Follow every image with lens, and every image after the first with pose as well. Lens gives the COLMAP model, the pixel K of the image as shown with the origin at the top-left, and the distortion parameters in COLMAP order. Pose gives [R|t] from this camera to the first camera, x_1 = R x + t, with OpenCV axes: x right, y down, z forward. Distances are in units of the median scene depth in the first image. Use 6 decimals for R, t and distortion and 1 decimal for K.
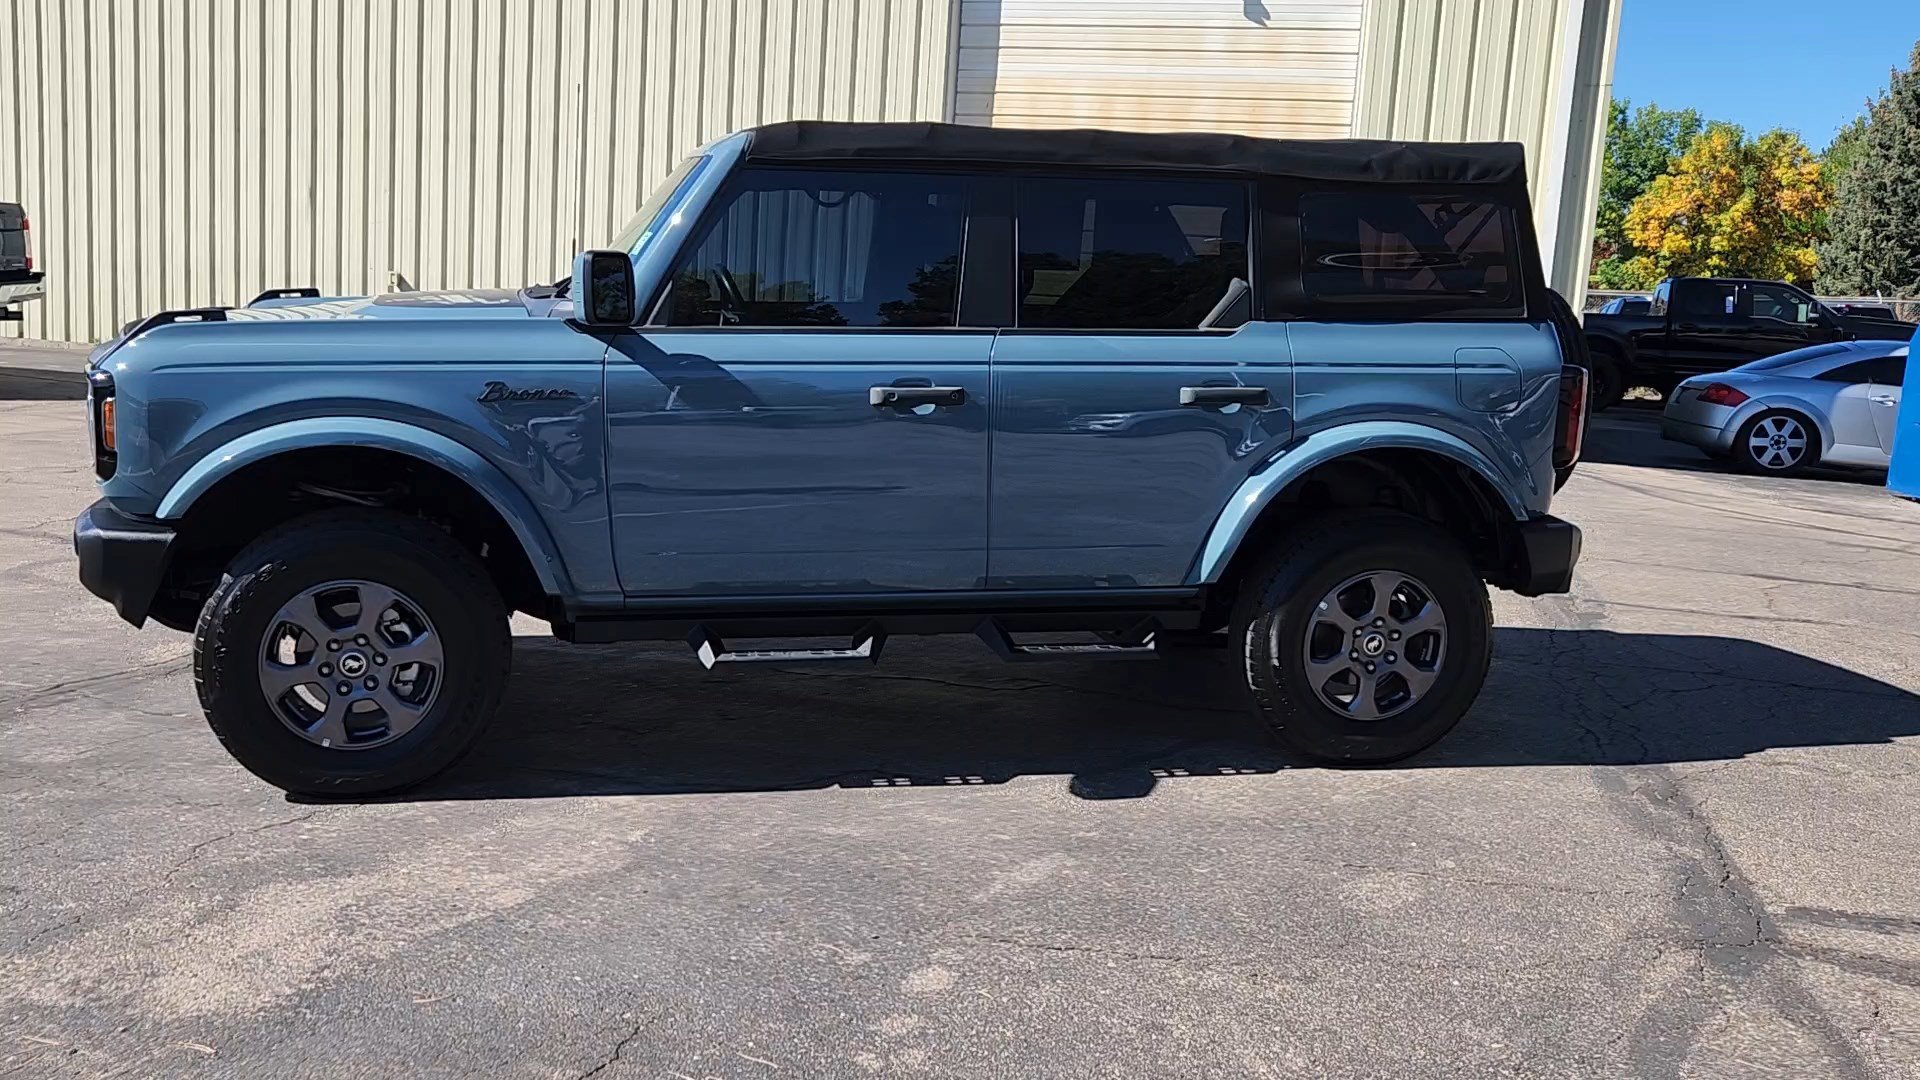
lens RADIAL K [[1638.2, 0, 944.1], [0, 1638.2, 535.0], [0, 0, 1]] dist [0.019999, 0.000024]
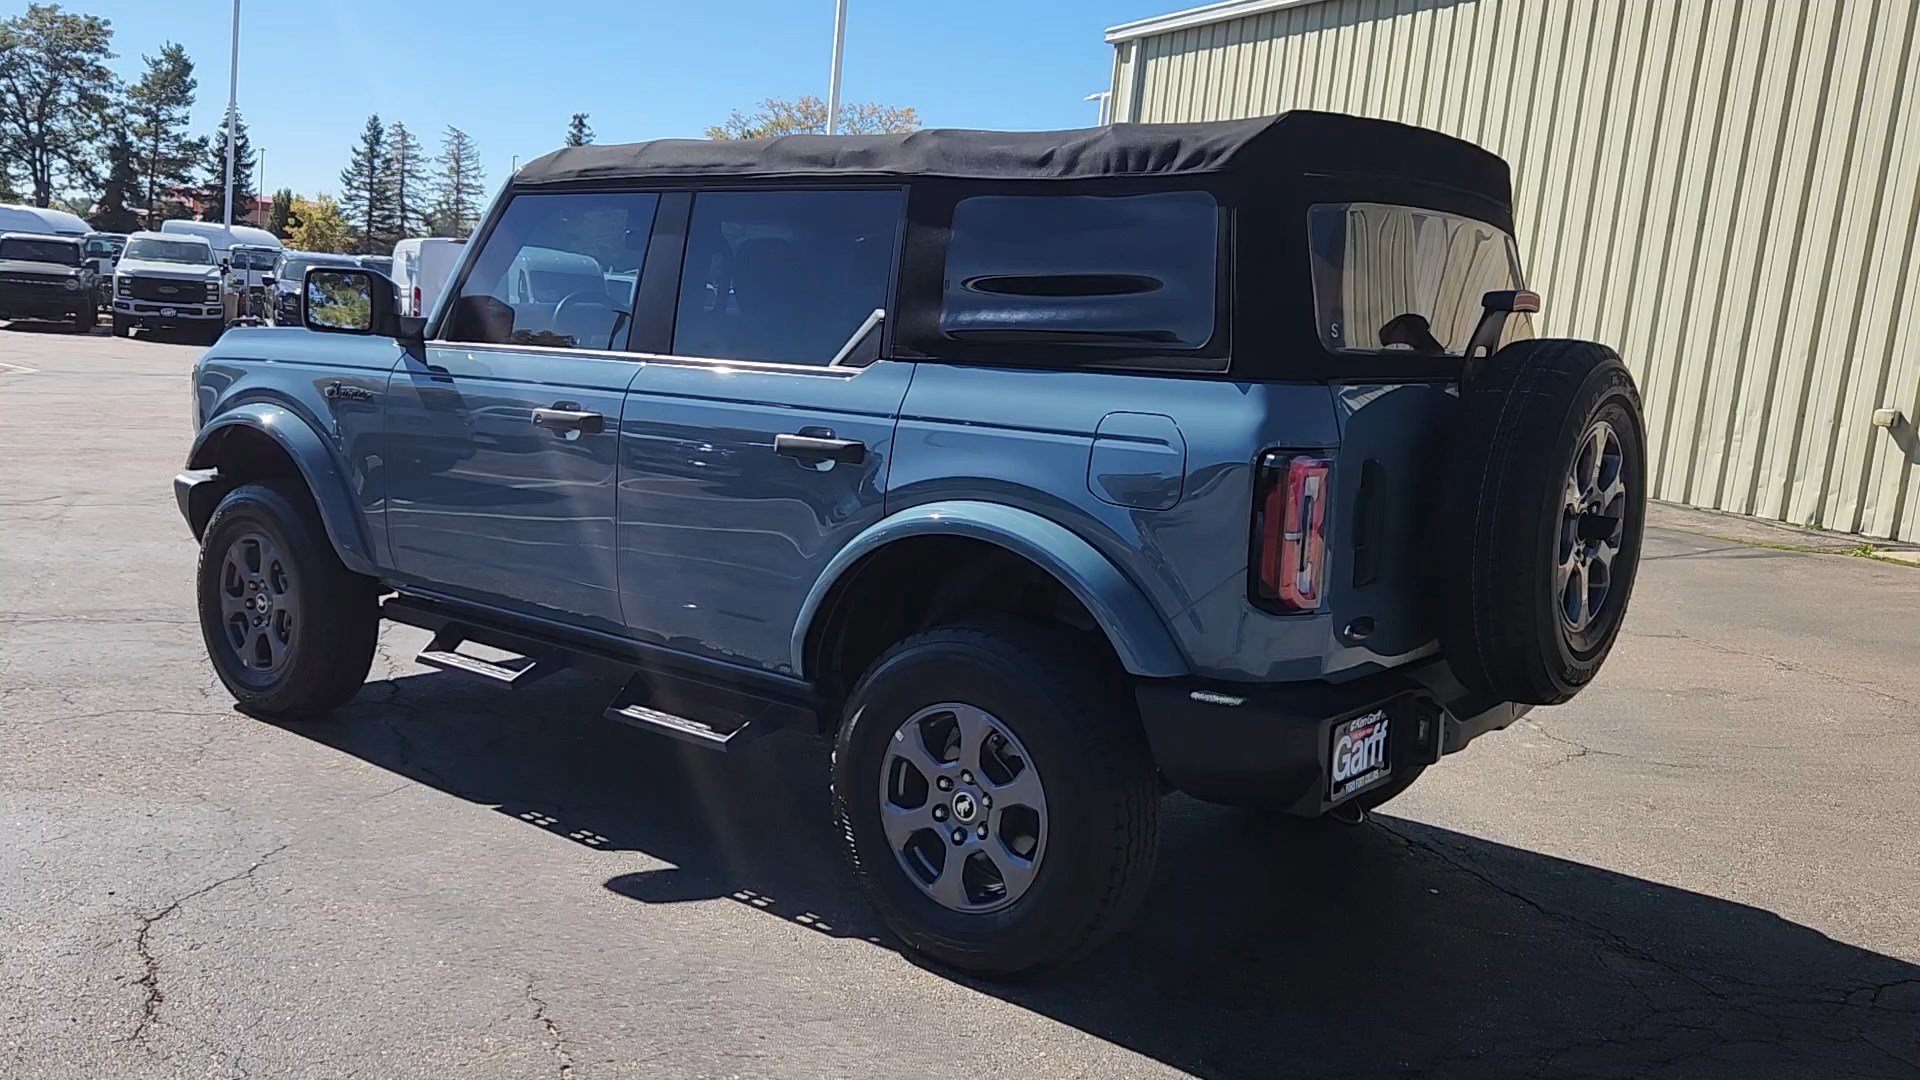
lens RADIAL K [[1632.0, 0, 943.9], [0, 1632.0, 535.4], [0, 0, 1]] dist [0.021387, -0.007598]
pose [[0.643850, 0.110117, -0.757186, 0.823418], [-0.161806, 0.986805, 0.005924, -0.057180], [0.747847, 0.118703, 0.653172, 0.524507]]
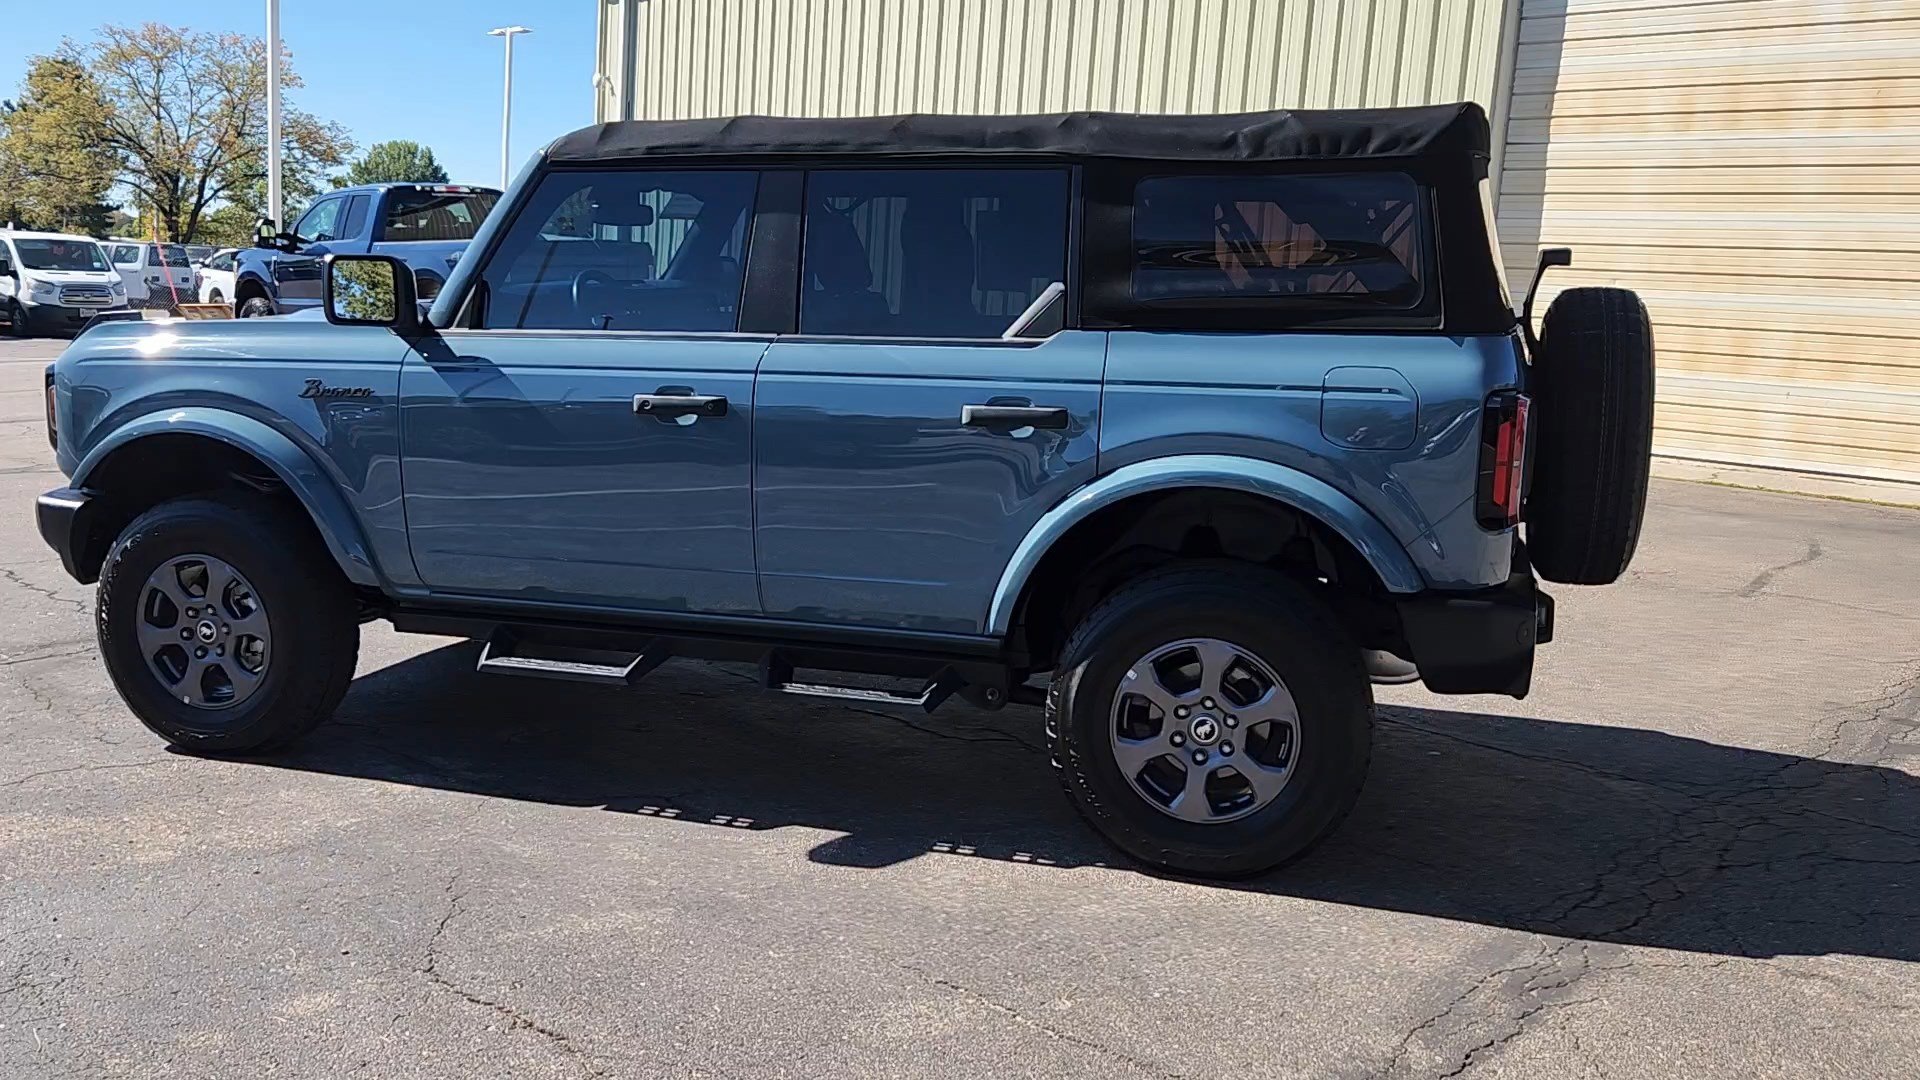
lens RADIAL K [[1632.0, 0, 943.9], [0, 1632.0, 535.4], [0, 0, 1]] dist [0.021387, -0.007598]
pose [[0.882048, 0.064869, -0.466673, 0.539091], [-0.073679, 0.997282, -0.000634, -0.019791], [0.465363, 0.034943, 0.884430, 0.231406]]
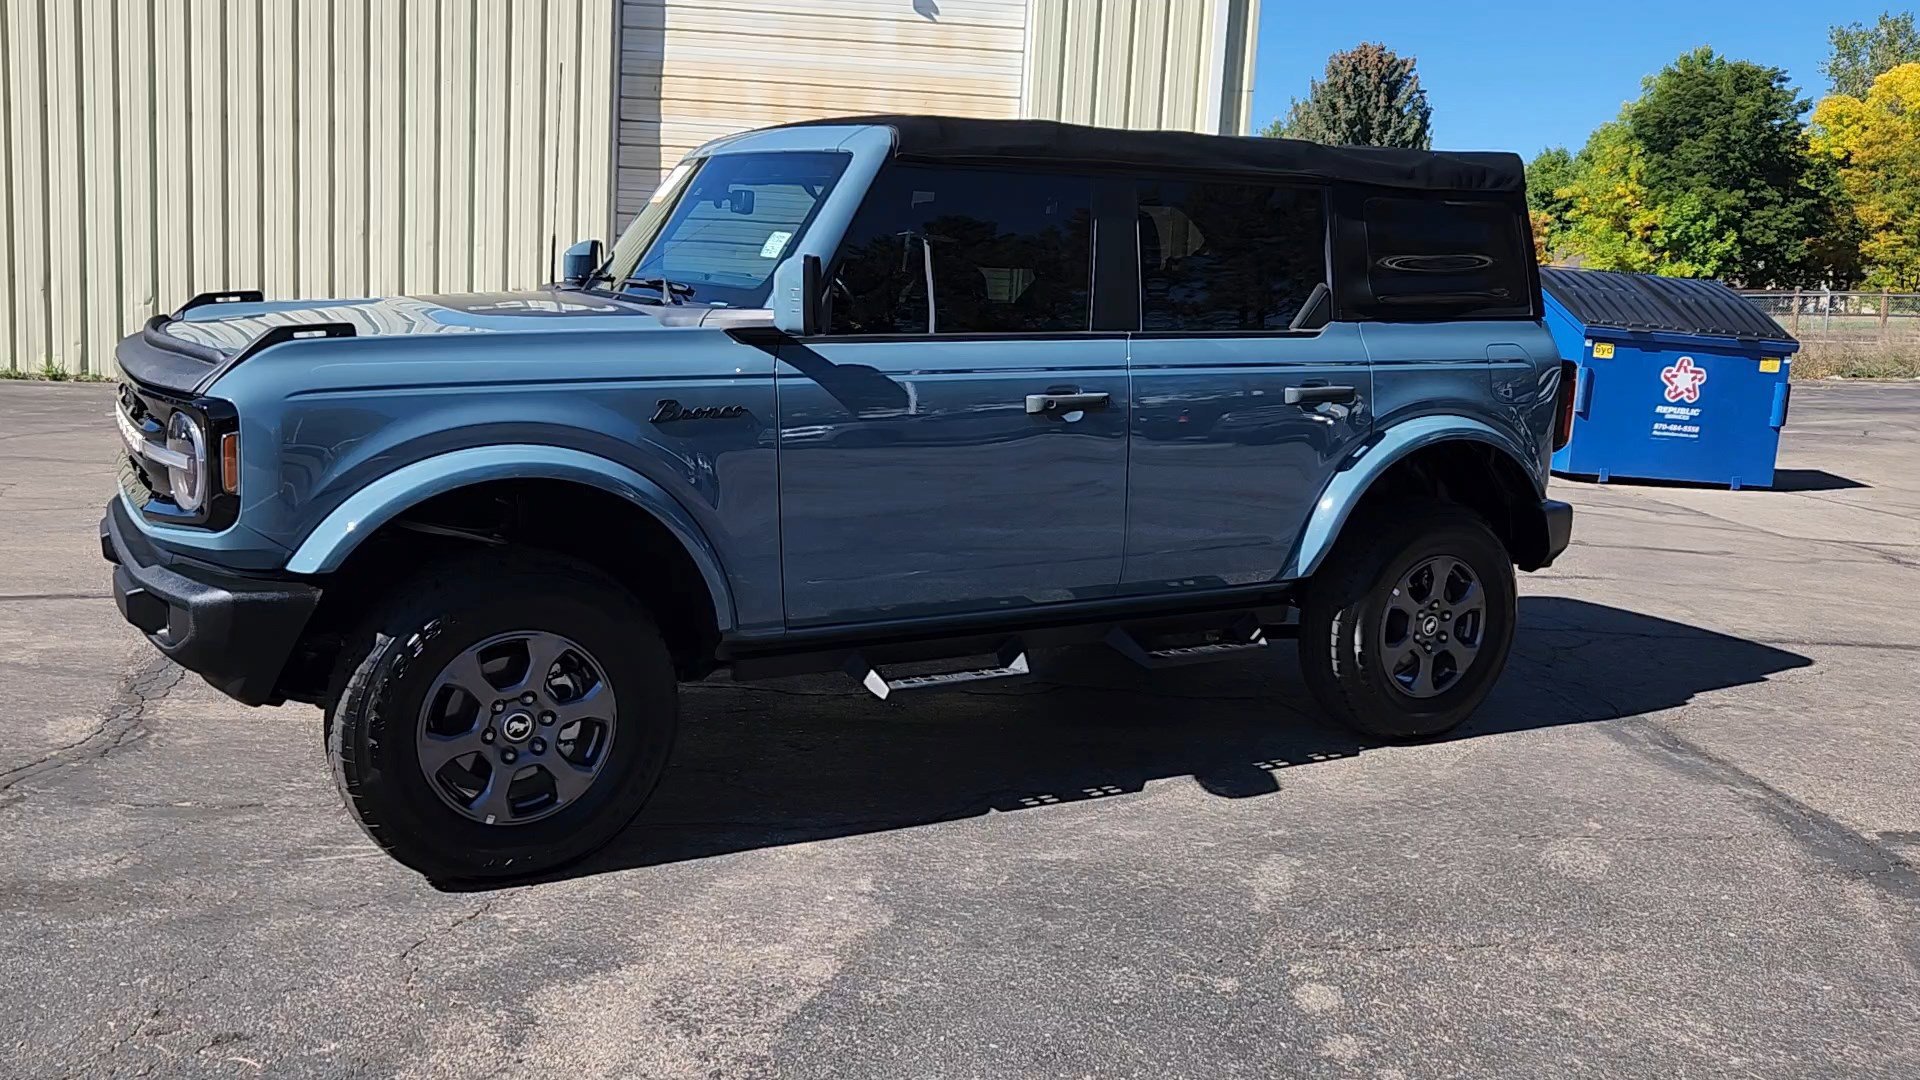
lens RADIAL K [[1634.8, 0, 944.2], [0, 1634.8, 537.2], [0, 0, 1]] dist [0.020770, 0.001871]
pose [[0.951283, -0.049750, 0.304279, -0.370156], [0.046394, 0.998756, 0.018254, -0.025240], [-0.304808, -0.003248, 0.952408, 0.091548]]
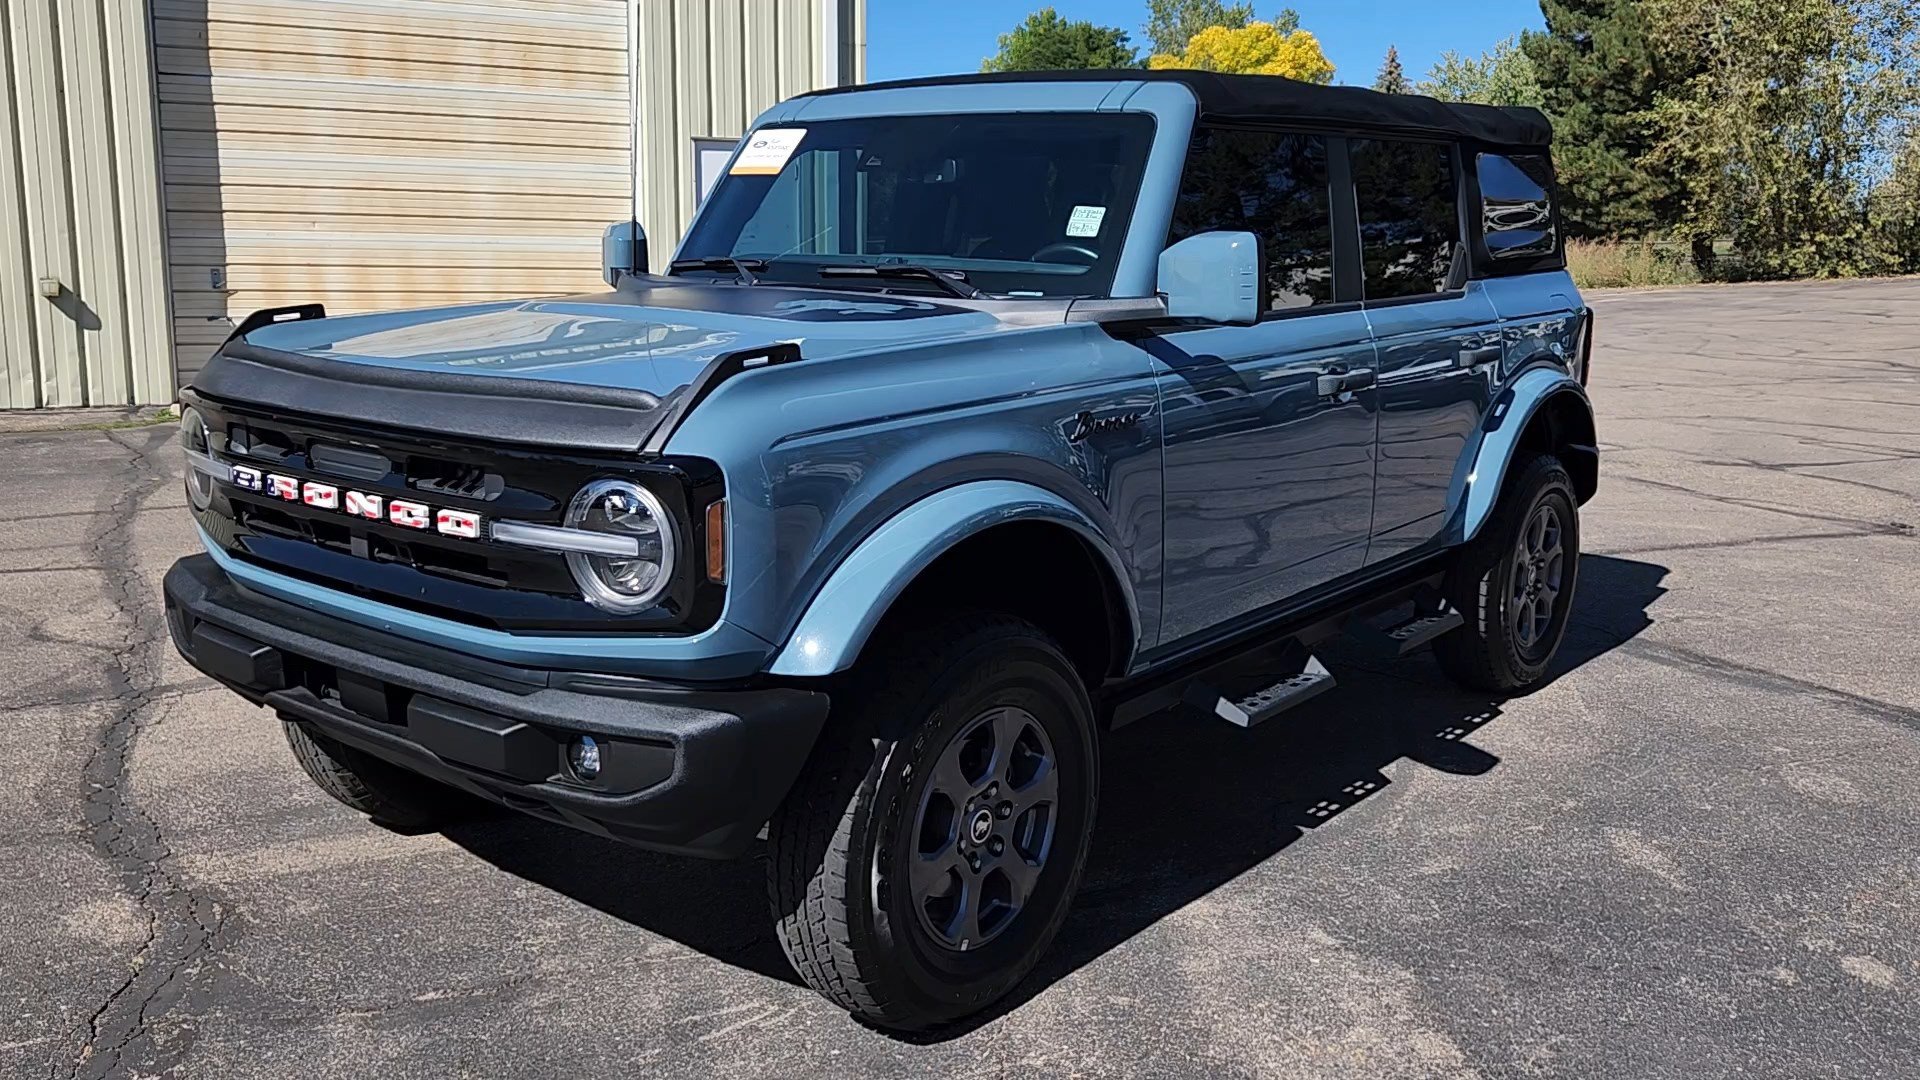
lens RADIAL K [[1632.0, 0, 943.9], [0, 1632.0, 535.4], [0, 0, 1]] dist [0.021387, -0.007598]
pose [[0.772017, -0.146406, 0.618510, -0.725590], [0.127100, 0.989015, 0.075462, -0.093272], [-0.622764, 0.020354, 0.782145, 0.414927]]
